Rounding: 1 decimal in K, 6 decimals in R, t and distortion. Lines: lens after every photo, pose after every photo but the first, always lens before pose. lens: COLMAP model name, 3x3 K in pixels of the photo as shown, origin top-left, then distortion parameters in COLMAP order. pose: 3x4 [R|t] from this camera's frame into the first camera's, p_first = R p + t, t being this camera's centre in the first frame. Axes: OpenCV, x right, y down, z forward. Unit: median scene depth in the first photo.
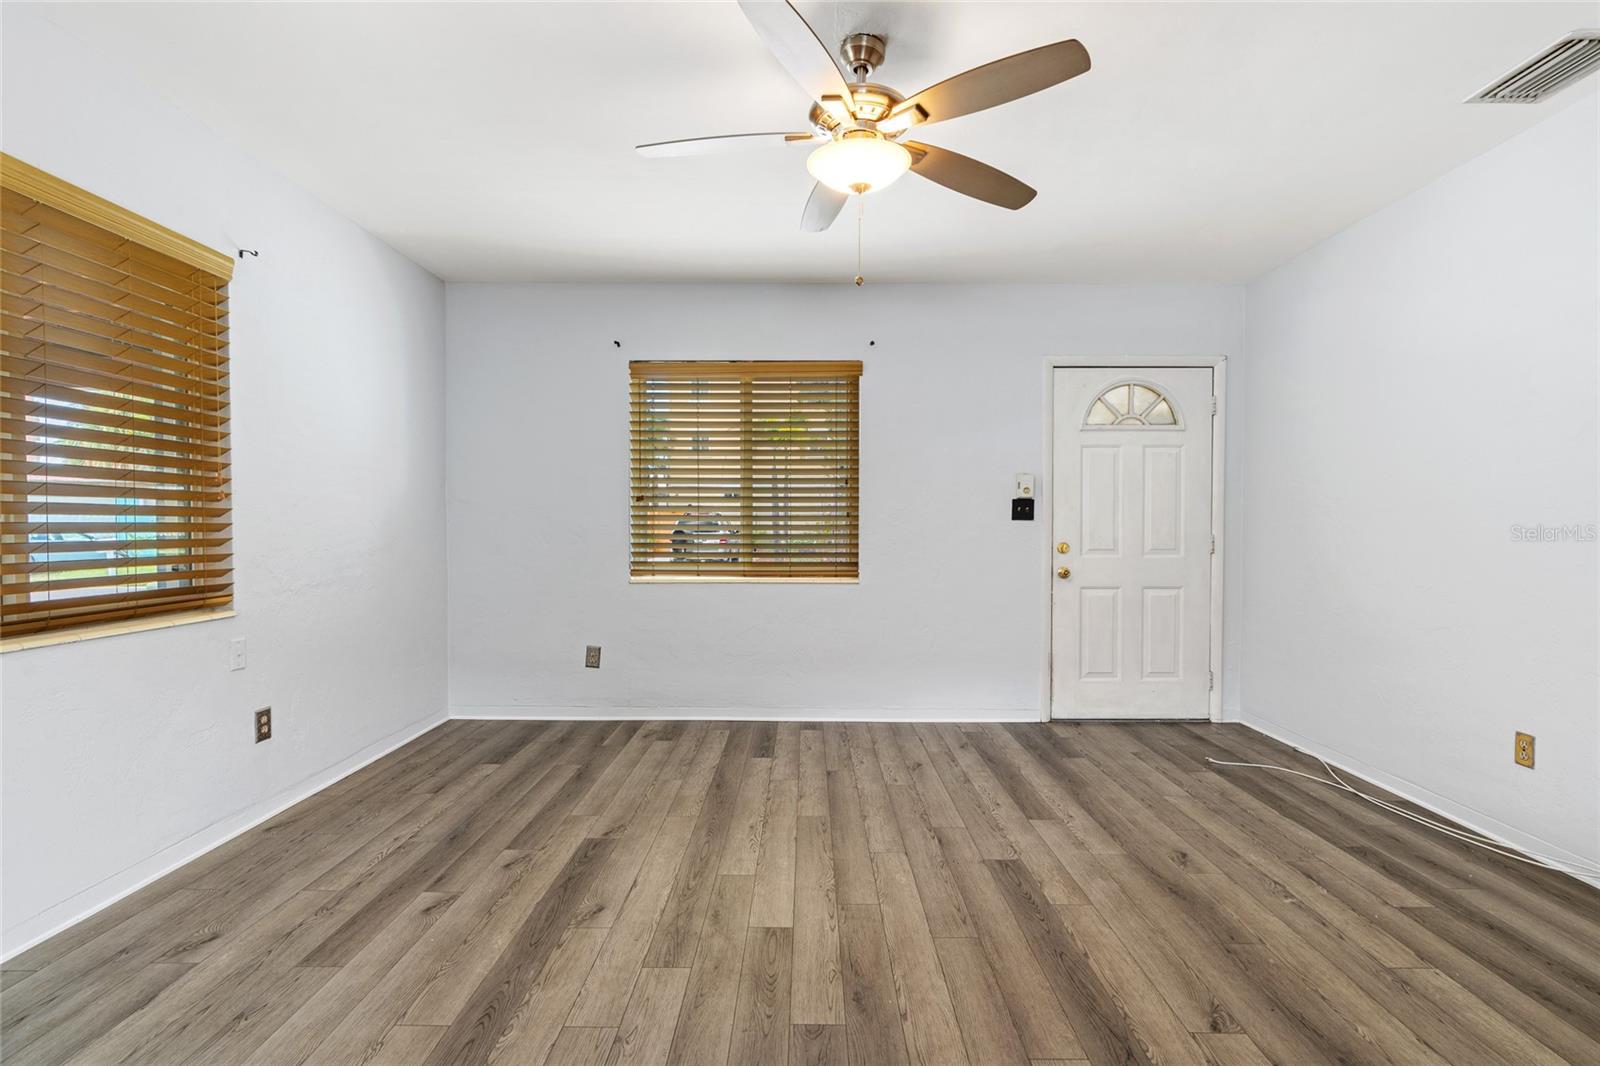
lens RADIAL K [[749.9, 0, 802.8], [0, 749.9, 528.7], [0, 0, 1]] dist [-0.004335, 0.001867]
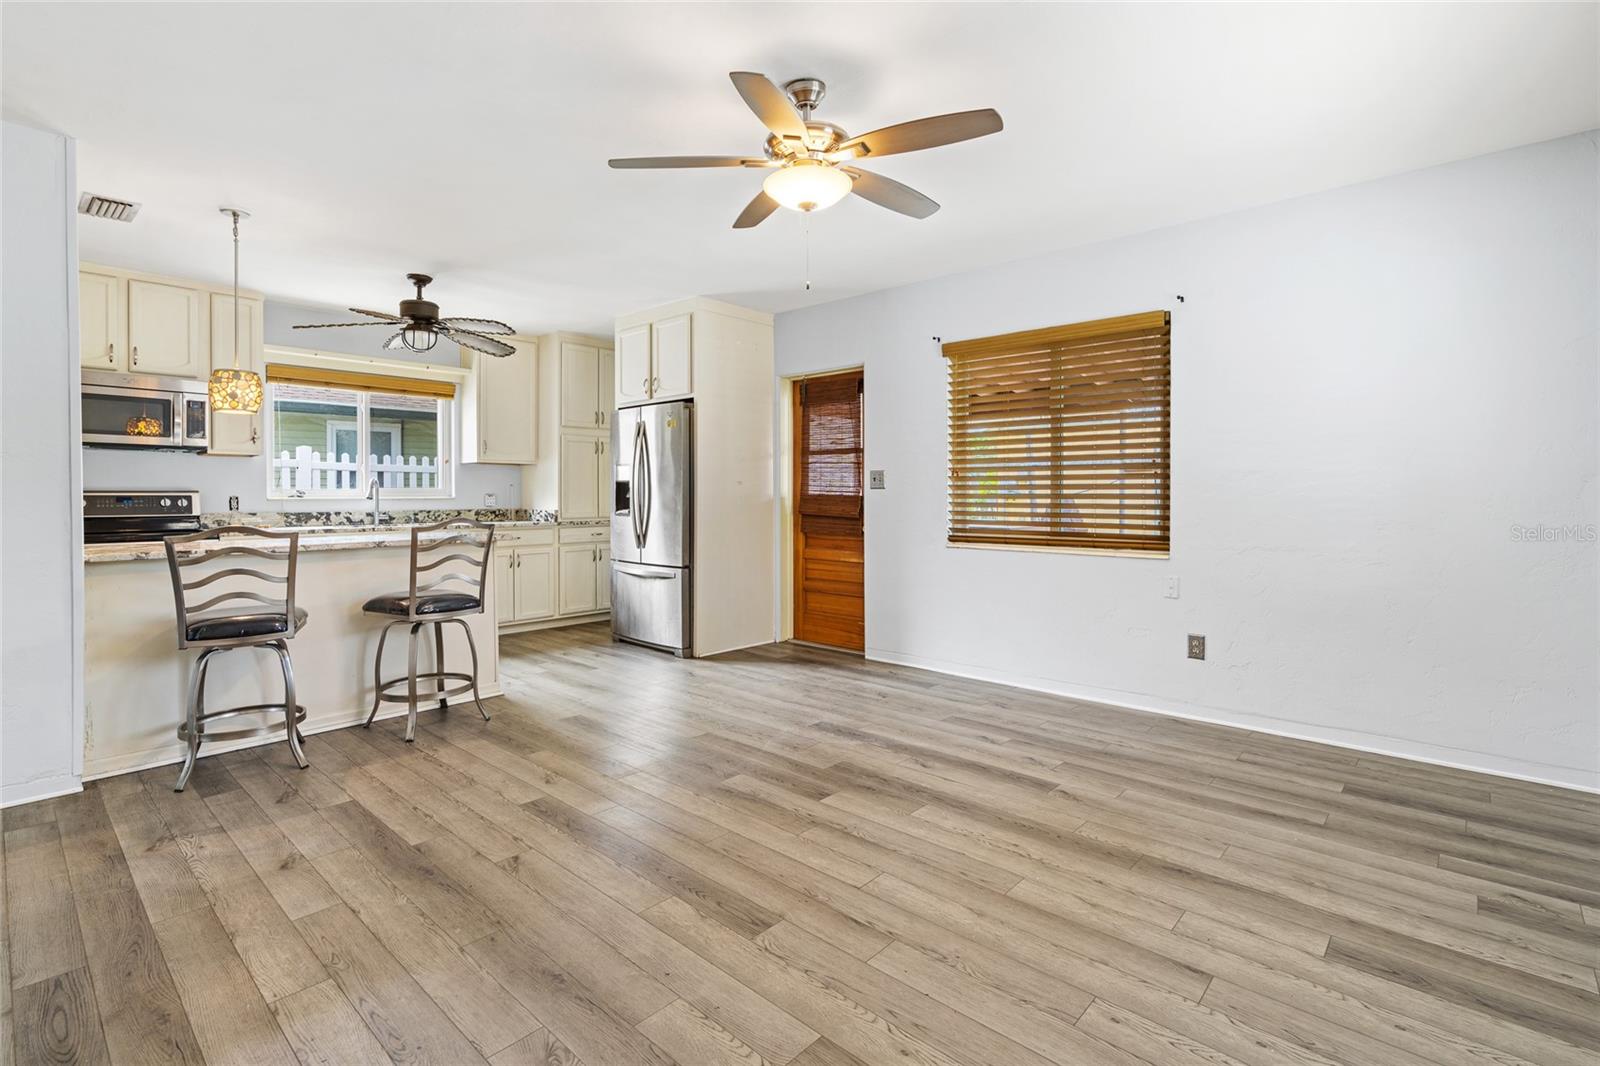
lens RADIAL K [[749.9, 0, 801.8], [0, 749.9, 497.9], [0, 0, 1]] dist [-0.004335, 0.001867]
pose [[-0.670269, 0.002092, -0.742115, 0.752293], [-0.005393, 0.999956, 0.007689, -0.006818], [0.742098, 0.009156, -0.670229, 1.423966]]
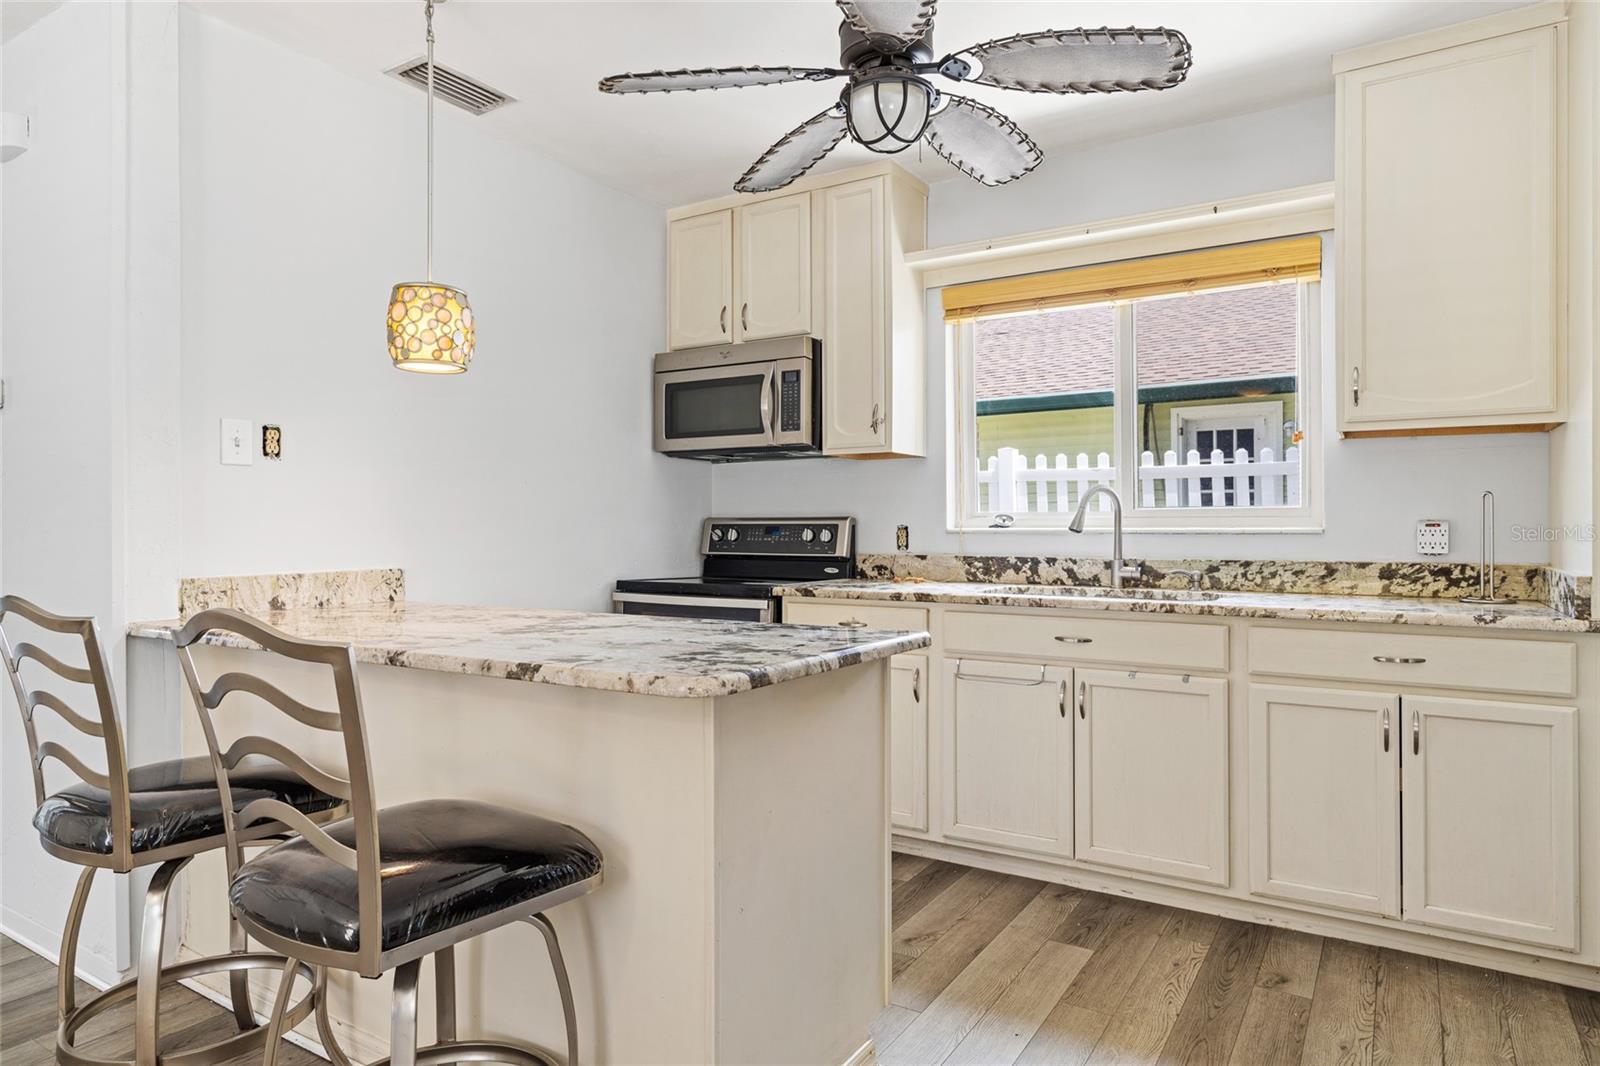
lens RADIAL K [[941.7, 0, 807.4], [0, 941.7, 521.7], [0, 0, 1]] dist [-0.003350, -0.003128]
pose [[-0.850063, 0.002017, 0.526677, -0.313819], [0.006123, 0.999963, 0.006053, -0.003838], [-0.526645, 0.008371, -0.850044, 0.347462]]
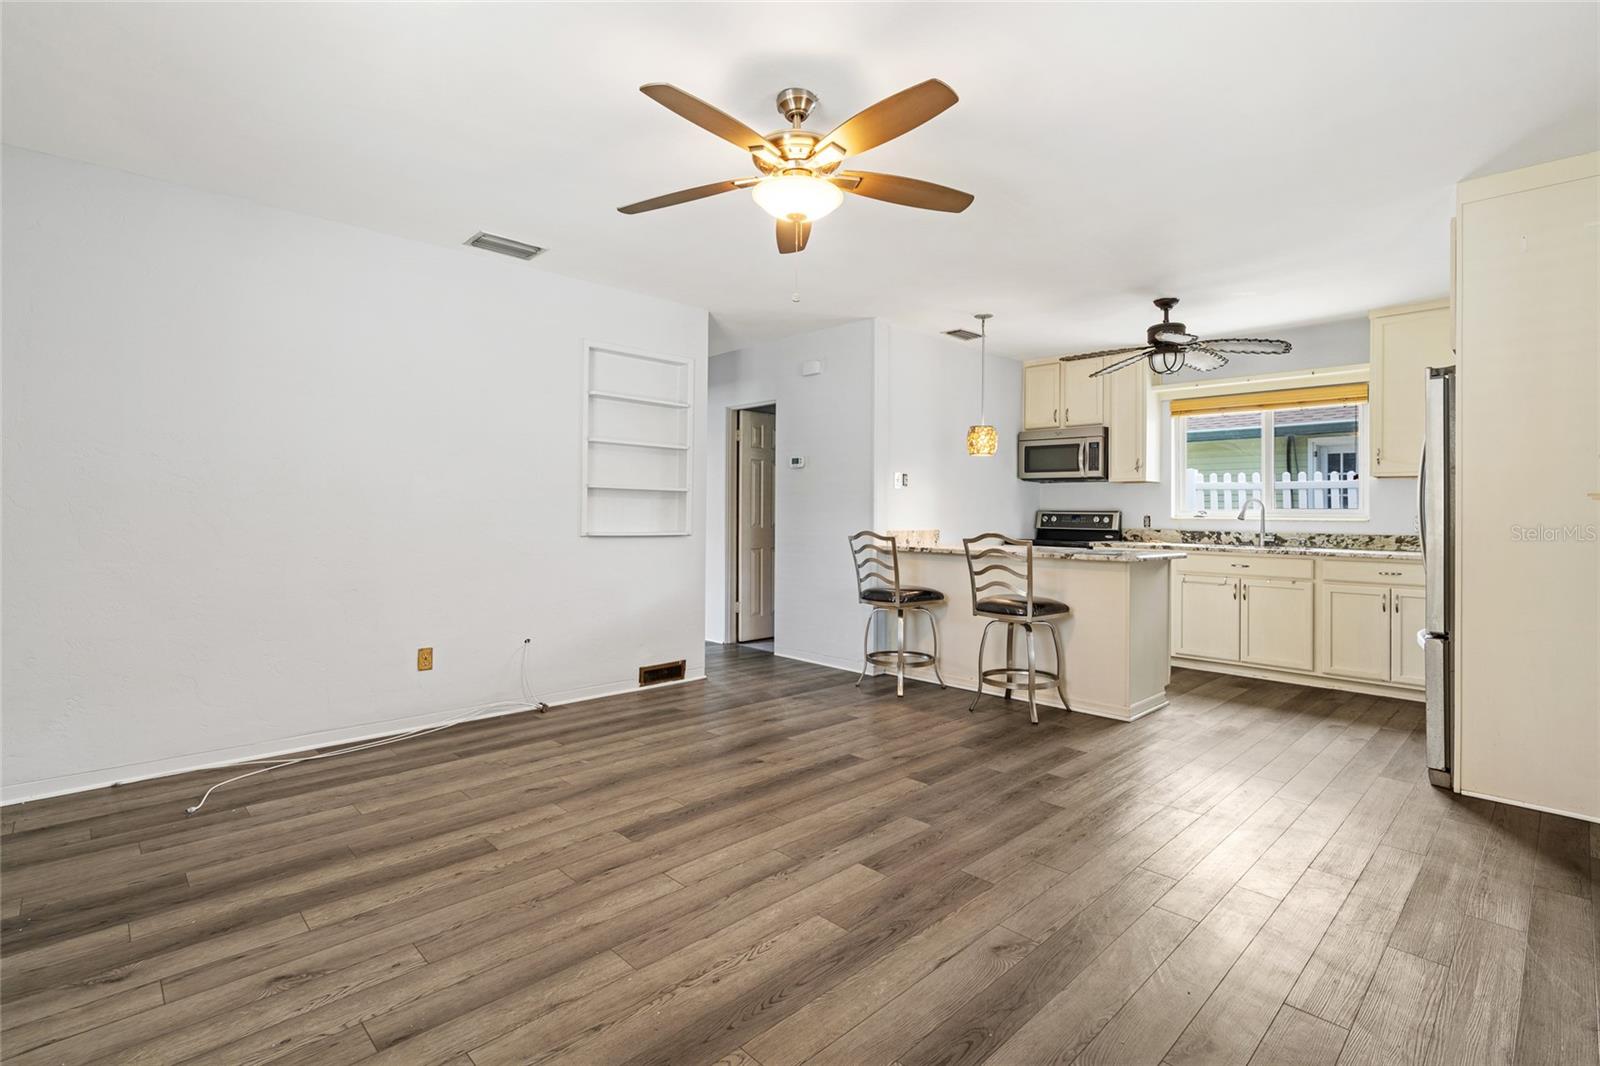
lens RADIAL K [[749.9, 0, 812.3], [0, 749.9, 504.2], [0, 0, 1]] dist [-0.004335, 0.001867]
pose [[-0.706932, -0.000914, 0.707281, -0.594301], [-0.005290, 0.999978, -0.003995, -0.008956], [-0.707261, -0.006566, -0.706922, 1.431114]]
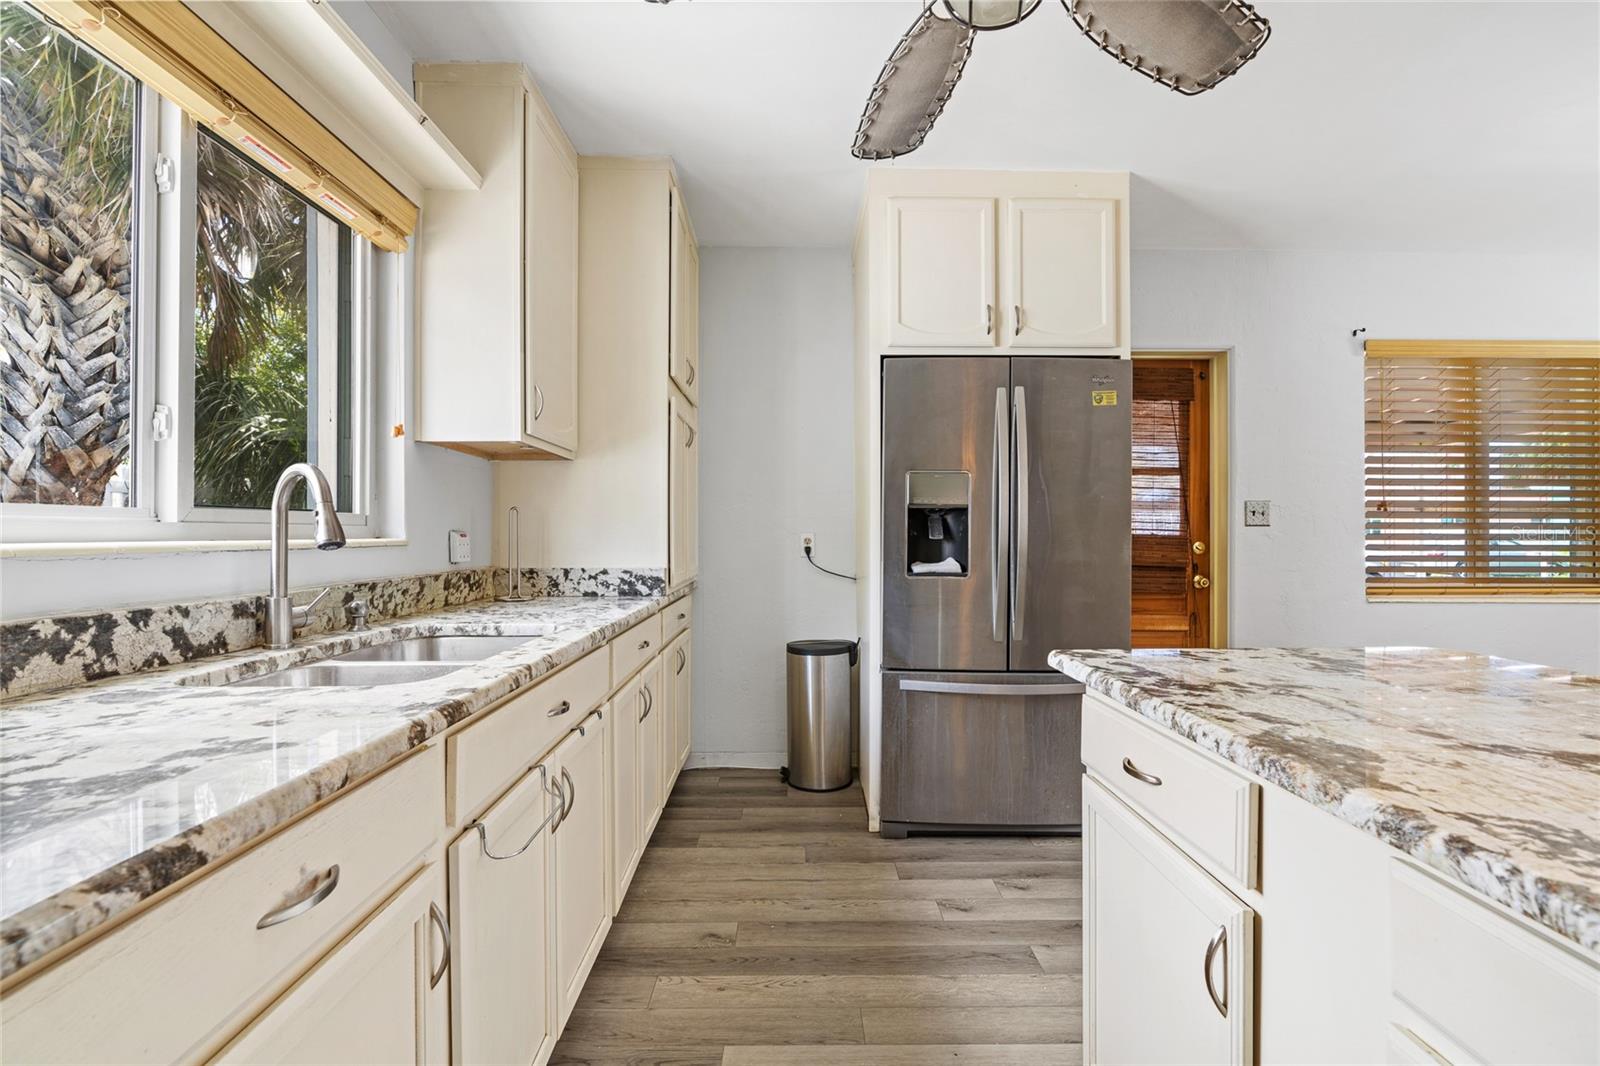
lens RADIAL K [[749.9, 0, 821.7], [0, 749.9, 539.6], [0, 0, 1]] dist [-0.004335, 0.001867]
pose [[0.040263, 0.008430, -0.999154, 0.539862], [-0.011279, 0.999905, 0.007982, 0.004534], [0.999125, 0.010948, 0.040354, -0.523262]]
